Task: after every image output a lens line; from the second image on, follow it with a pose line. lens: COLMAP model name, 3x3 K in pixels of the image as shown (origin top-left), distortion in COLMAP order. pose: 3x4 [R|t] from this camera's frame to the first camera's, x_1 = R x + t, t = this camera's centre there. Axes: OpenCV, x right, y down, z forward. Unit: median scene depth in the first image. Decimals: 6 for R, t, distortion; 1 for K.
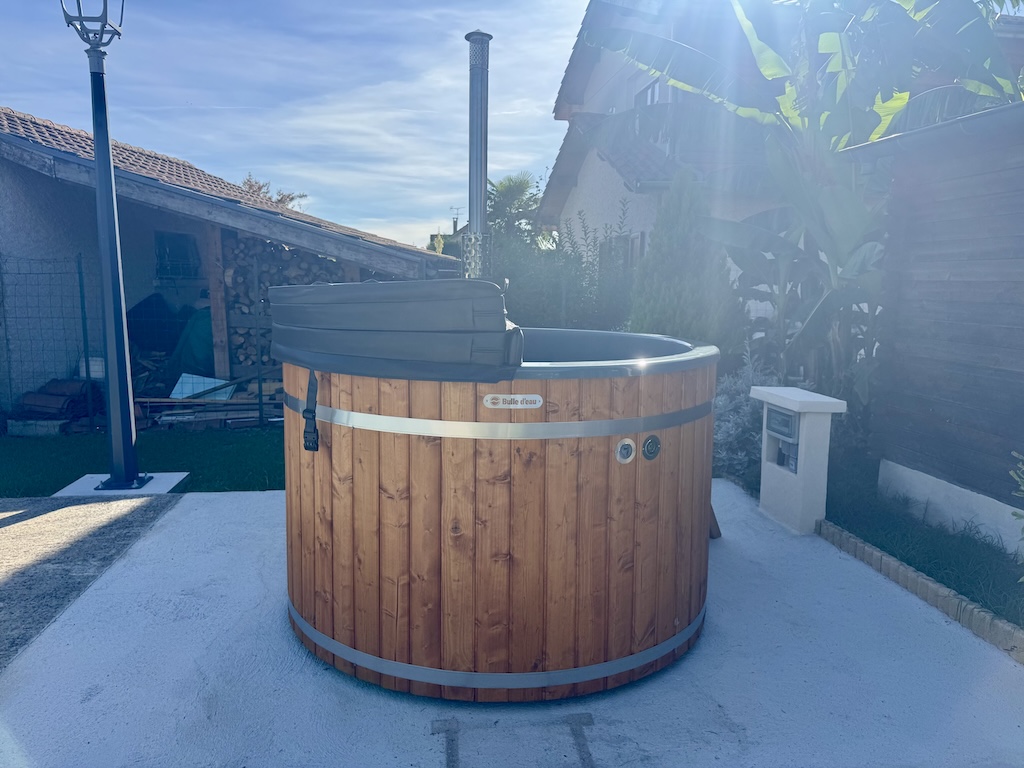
lens RADIAL K [[724.6, 0, 517.3], [0, 724.6, 385.2], [0, 0, 1]] dist [0.054831, -0.068218]
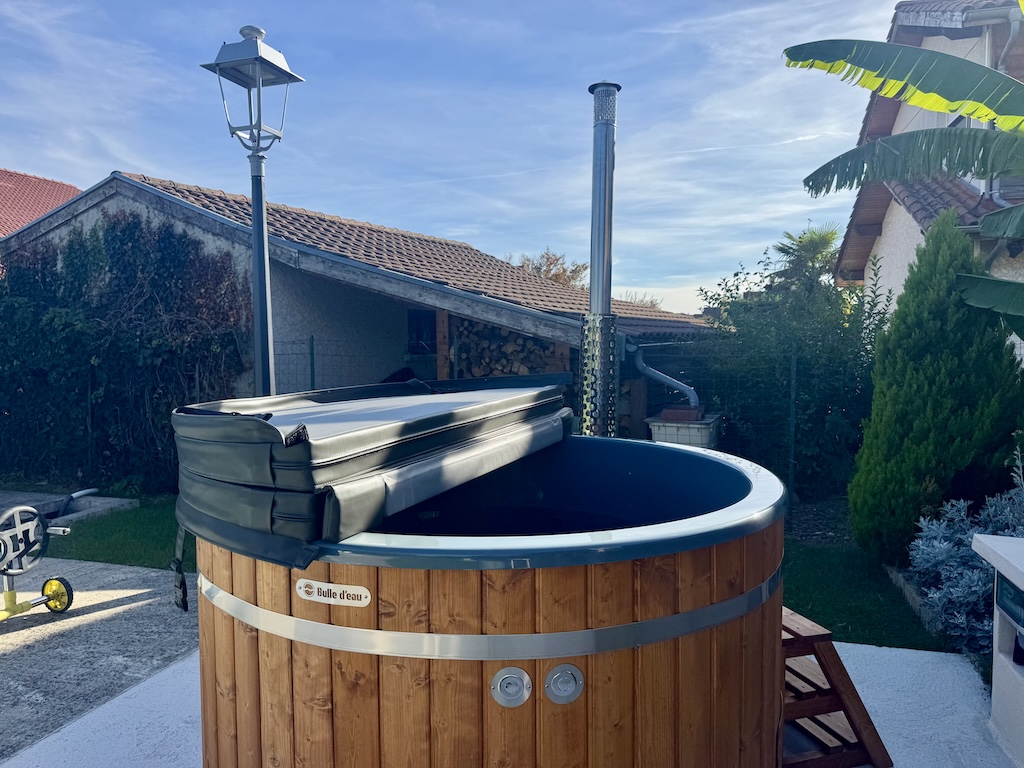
lens RADIAL K [[724.6, 0, 520.7], [0, 724.6, 391.0], [0, 0, 1]] dist [0.054831, -0.068218]
pose [[0.910583, 0.016702, -0.412990, 0.332444], [-0.047148, 0.996859, -0.063641, -0.100601], [0.410629, 0.077422, 0.908509, 0.328889]]
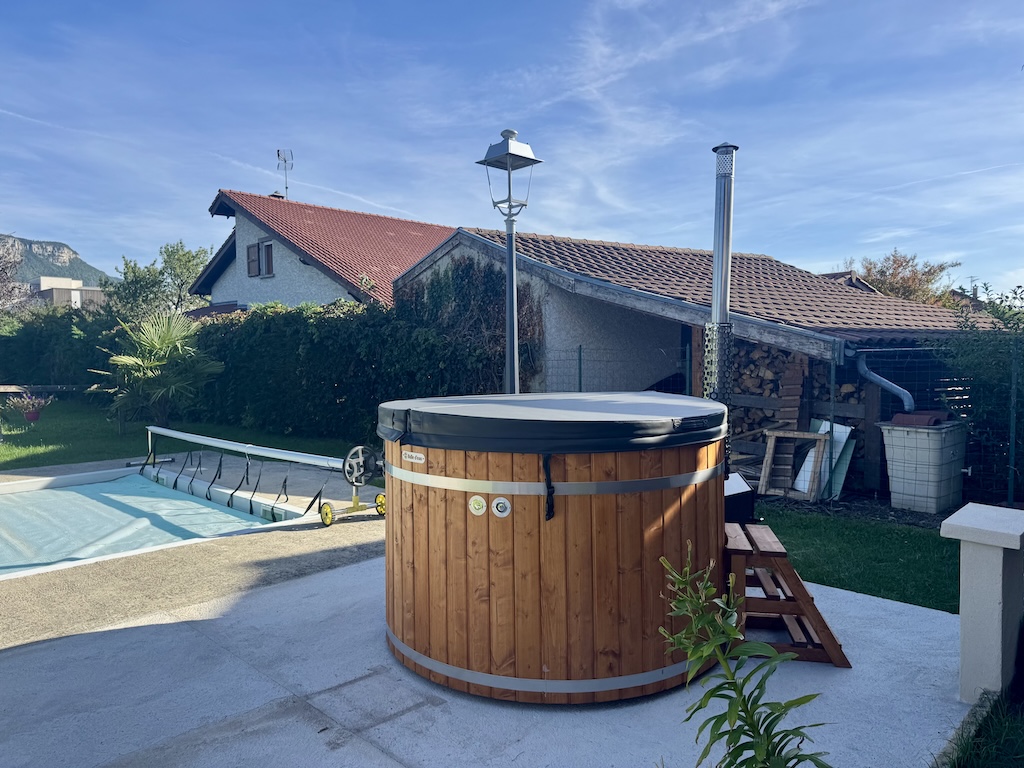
lens RADIAL K [[724.6, 0, 517.0], [0, 724.6, 386.8], [0, 0, 1]] dist [0.054831, -0.068218]
pose [[0.606144, 0.020407, -0.795093, 0.986152], [-0.099036, 0.993827, -0.049993, -0.051243], [0.789165, 0.109046, 0.604424, 0.194929]]
